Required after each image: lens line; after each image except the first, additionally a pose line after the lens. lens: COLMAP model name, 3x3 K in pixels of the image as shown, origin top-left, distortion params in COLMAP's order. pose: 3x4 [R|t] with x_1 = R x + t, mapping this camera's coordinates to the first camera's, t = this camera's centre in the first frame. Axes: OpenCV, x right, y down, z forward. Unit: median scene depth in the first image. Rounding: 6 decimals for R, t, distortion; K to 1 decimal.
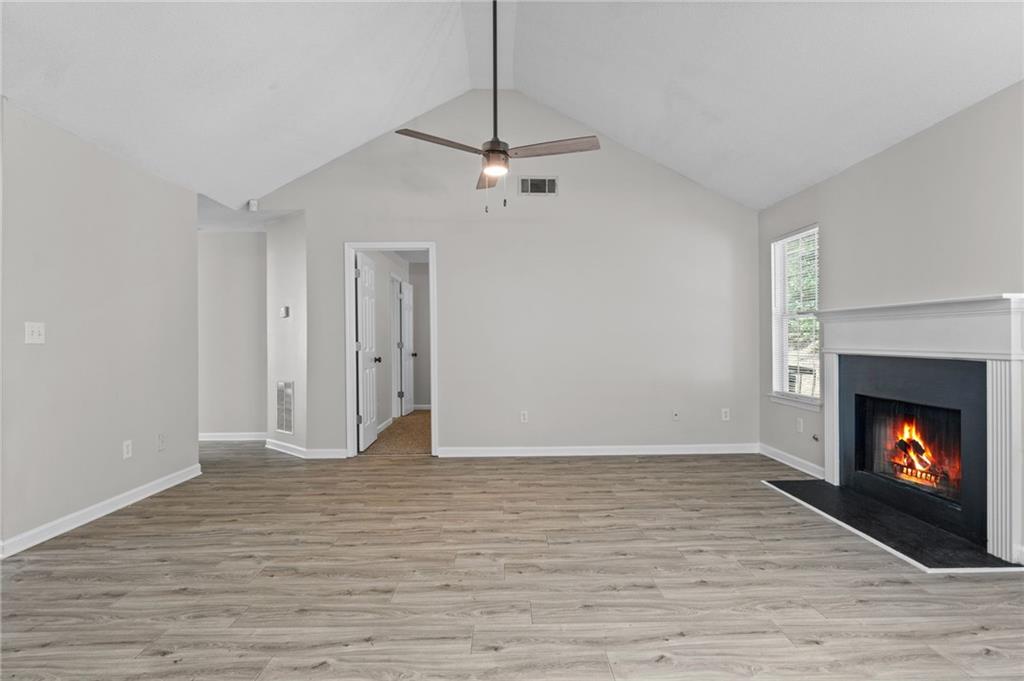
lens RADIAL K [[544.4, 0, 512.7], [0, 544.4, 344.5], [0, 0, 1]] dist [-0.007058, -0.000237]
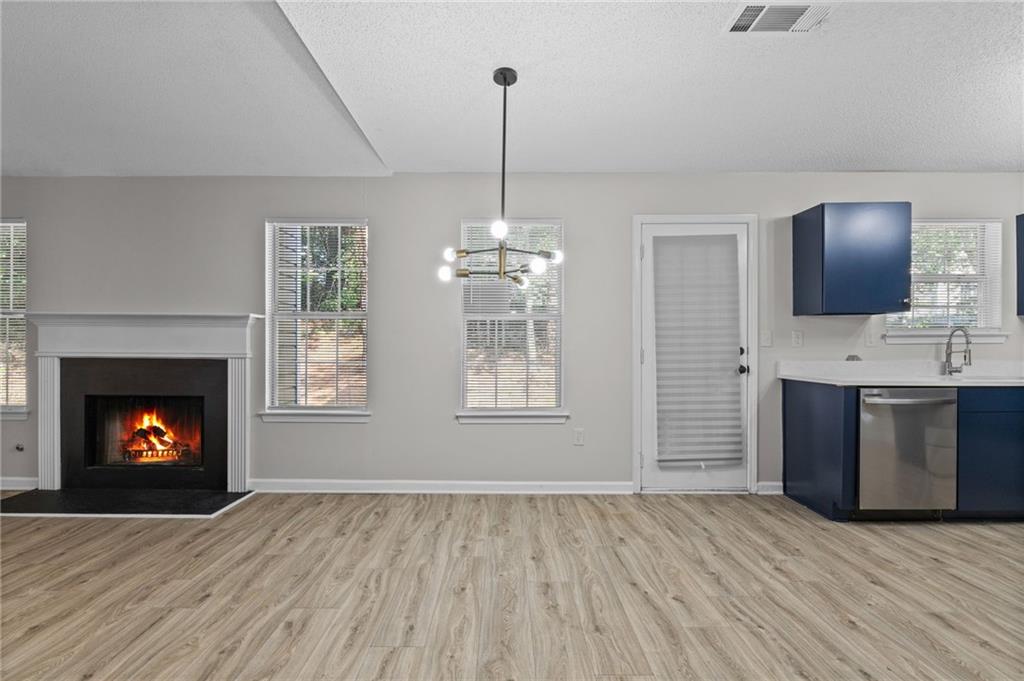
lens RADIAL K [[436.4, 0, 512.0], [0, 436.4, 349.9], [0, 0, 1]] dist [-0.006252, 0.000057]
pose [[0.017009, 0.001711, 0.999854, -0.228829], [0.001464, 0.999997, -0.001736, 0.008126], [-0.999854, 0.001494, 0.017006, 0.189984]]
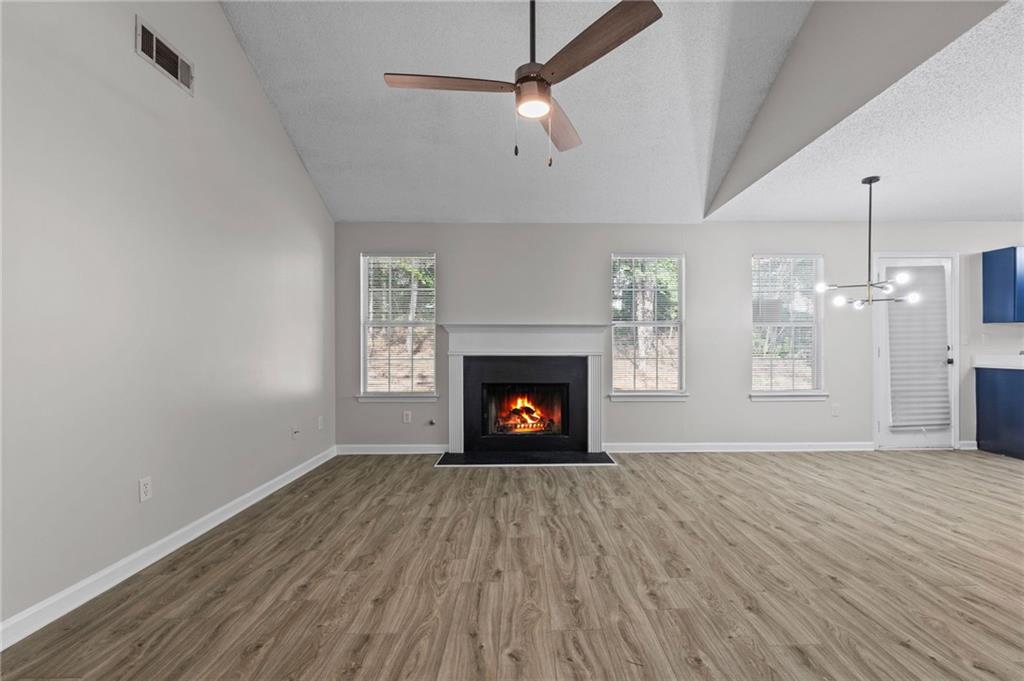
lens RADIAL K [[450.6, 0, 529.8], [0, 450.6, 350.5], [0, 0, 1]] dist [-0.008155, 0.000490]
pose [[-0.006496, 0.002160, 0.999977, -0.656397], [0.007798, 0.999967, -0.002109, 0.009762], [-0.999948, 0.007784, -0.006513, 1.036367]]
